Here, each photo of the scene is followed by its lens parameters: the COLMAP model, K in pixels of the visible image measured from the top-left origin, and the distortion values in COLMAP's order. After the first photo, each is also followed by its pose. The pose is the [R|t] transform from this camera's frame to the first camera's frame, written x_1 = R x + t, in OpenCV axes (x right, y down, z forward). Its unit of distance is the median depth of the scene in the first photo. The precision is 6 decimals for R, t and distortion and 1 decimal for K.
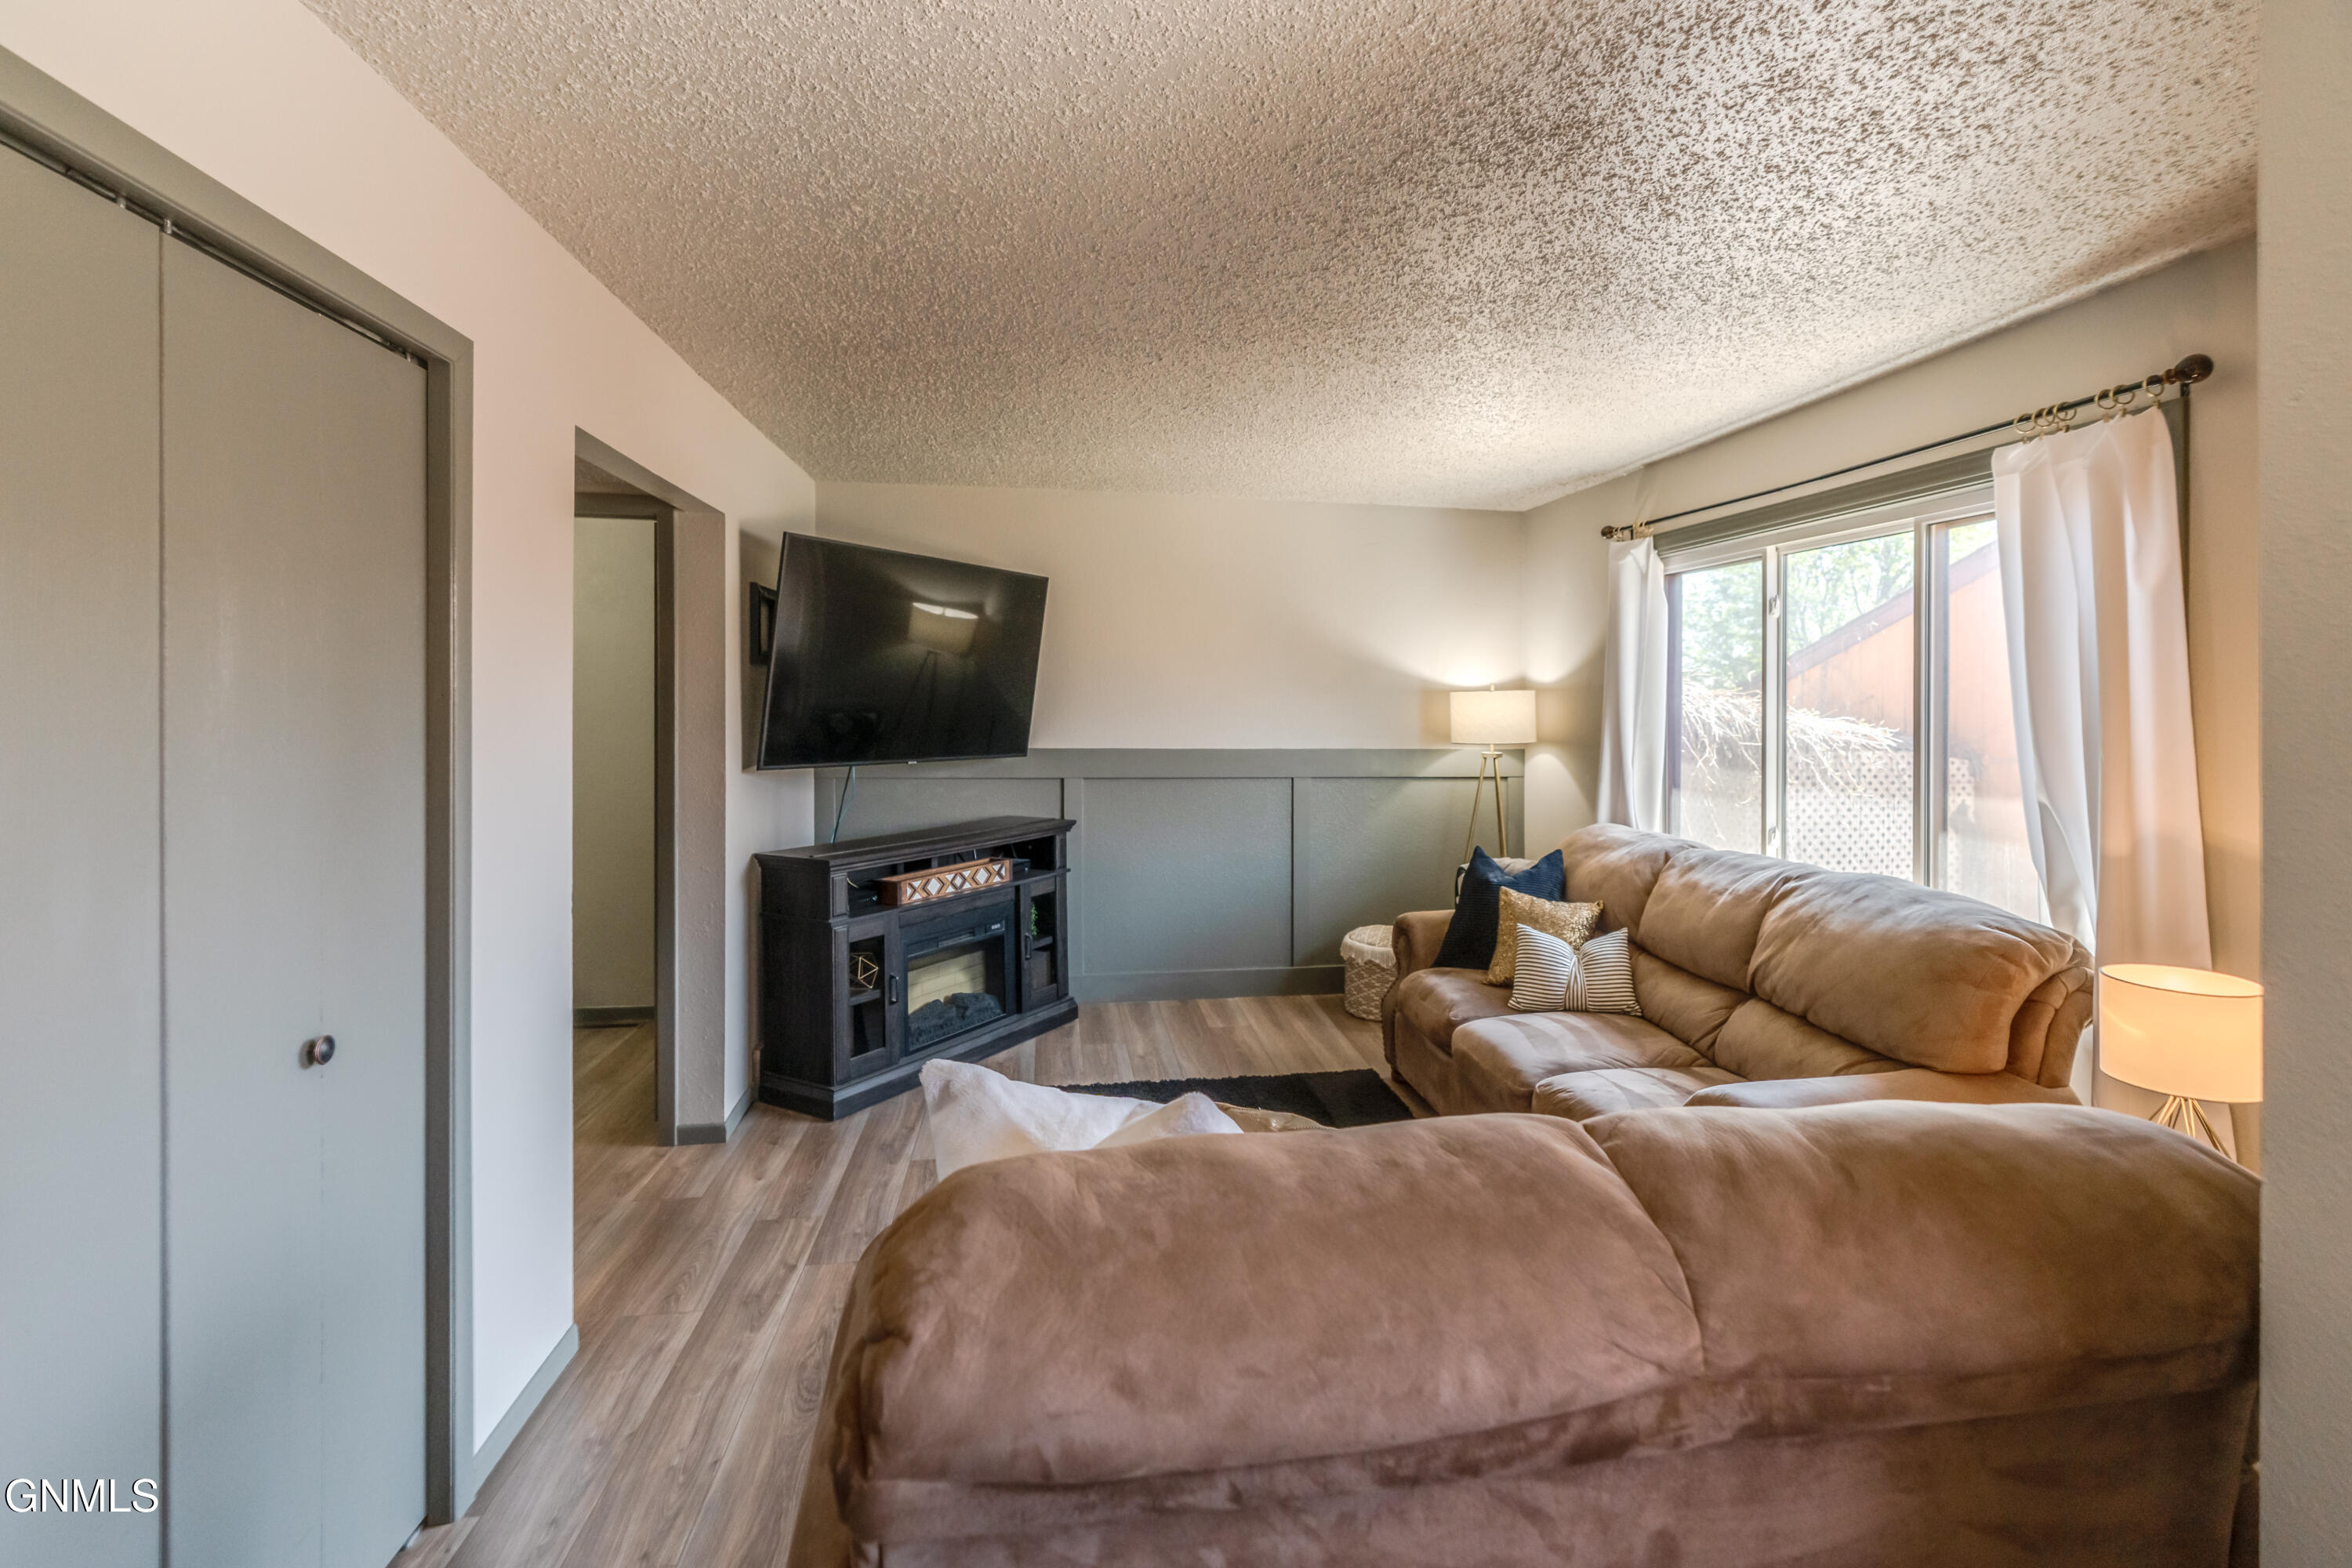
lens RADIAL K [[1070.3, 0, 1159.3], [0, 1070.3, 721.1], [0, 0, 1]] dist [-0.005735, 0.002180]
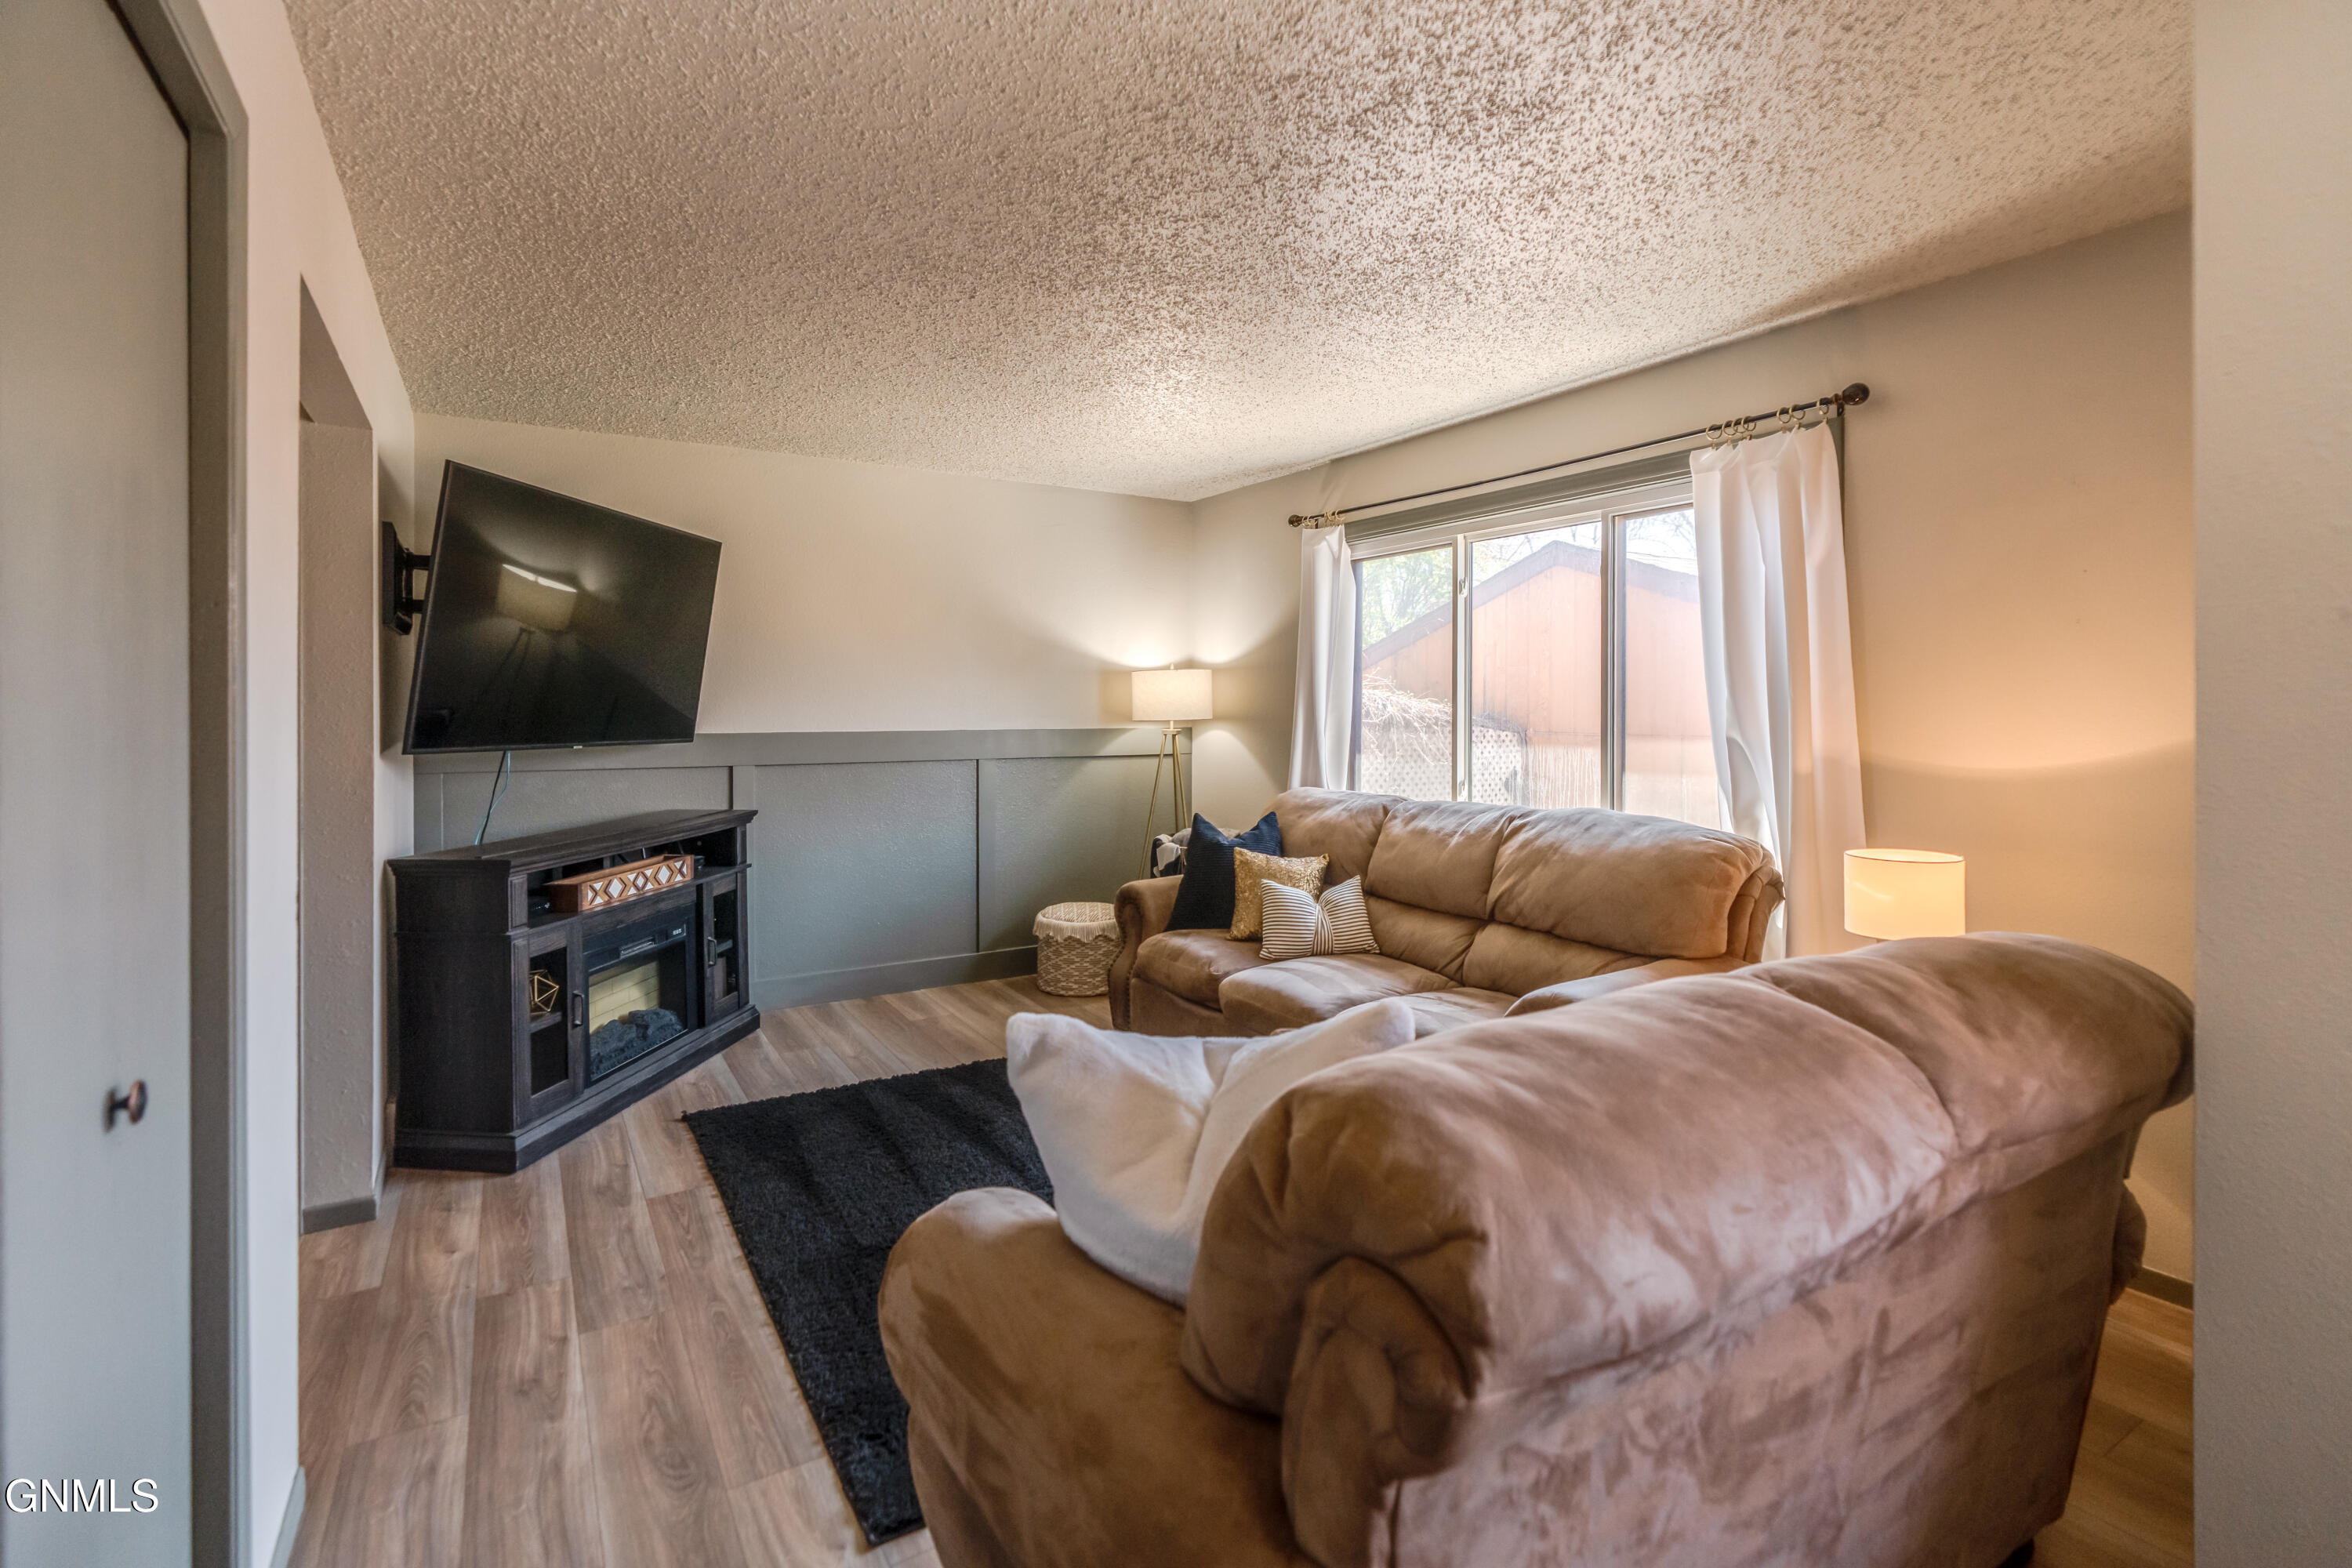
lens RADIAL K [[1070.3, 0, 1190.5], [0, 1070.3, 707.7], [0, 0, 1]] dist [-0.005735, 0.002180]
pose [[0.932618, -0.010830, 0.360702, -0.115738], [0.011593, 0.999933, 0.000047, 0.018909], [-0.360678, 0.004138, 0.932681, 0.035885]]
